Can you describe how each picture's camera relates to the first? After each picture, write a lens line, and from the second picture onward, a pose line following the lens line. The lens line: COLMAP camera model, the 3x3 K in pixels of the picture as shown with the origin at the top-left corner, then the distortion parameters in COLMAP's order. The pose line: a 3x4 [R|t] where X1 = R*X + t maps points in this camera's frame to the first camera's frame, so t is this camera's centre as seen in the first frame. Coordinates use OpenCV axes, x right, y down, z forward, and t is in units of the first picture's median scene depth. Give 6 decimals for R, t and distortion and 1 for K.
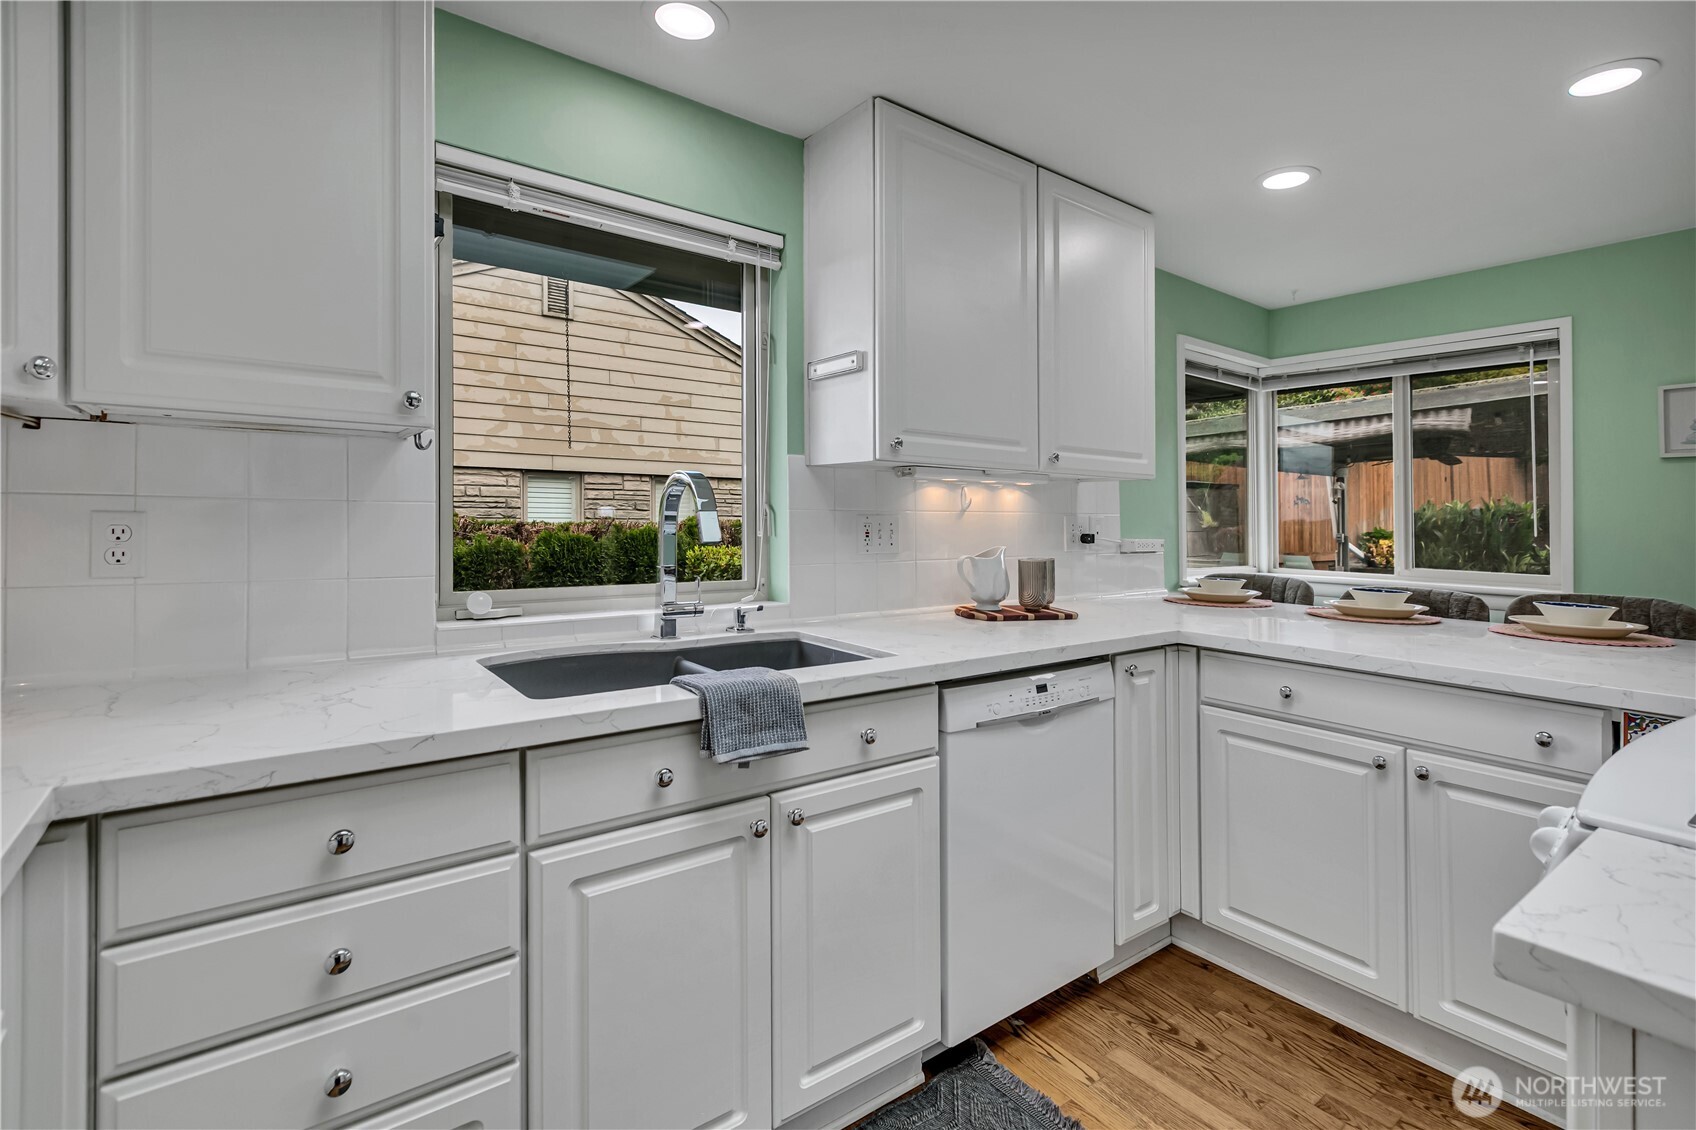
lens RADIAL K [[784.2, 0, 848.6], [0, 784.2, 512.8], [0, 0, 1]] dist [0.004839, -0.001520]
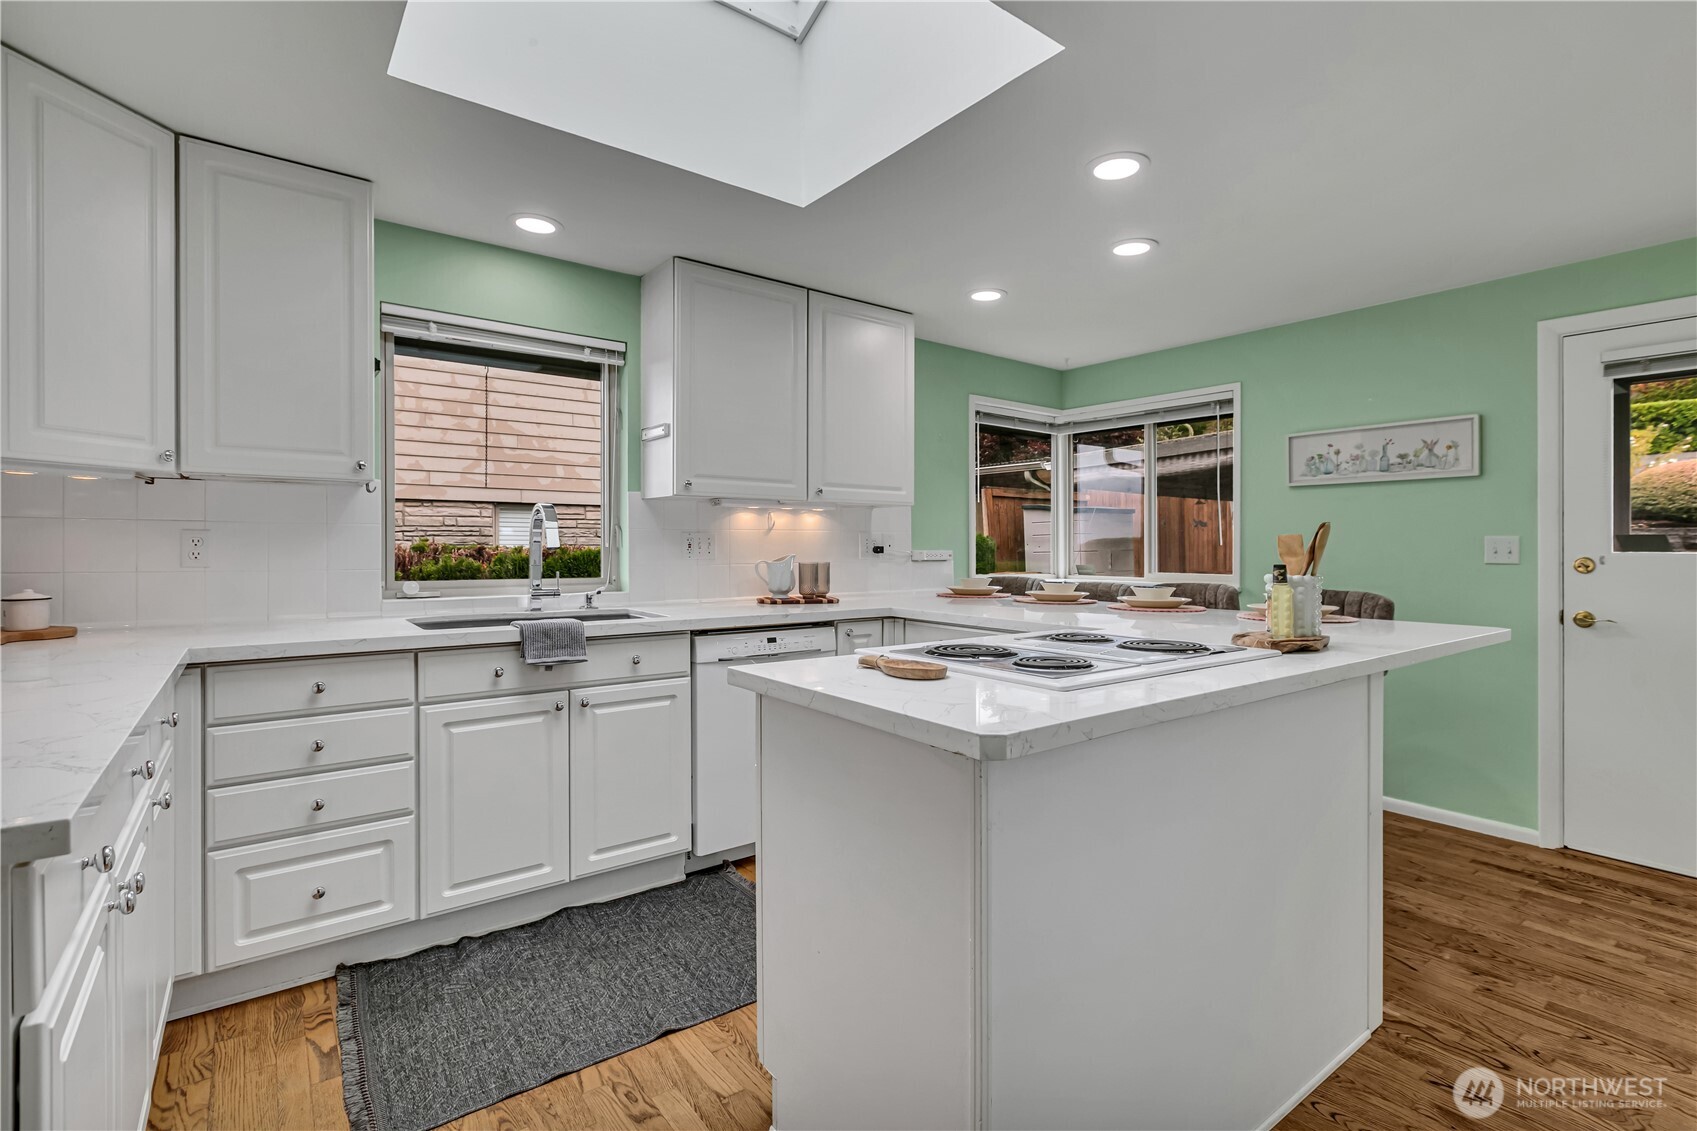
lens RADIAL K [[784.7, 0, 846.5], [0, 784.7, 536.1], [0, 0, 1]] dist [0.004839, -0.001520]
pose [[0.999952, -0.009659, -0.001461, 0.358587], [0.009648, 0.999927, -0.007207, 0.025964], [0.001530, 0.007192, 0.999973, -0.510713]]
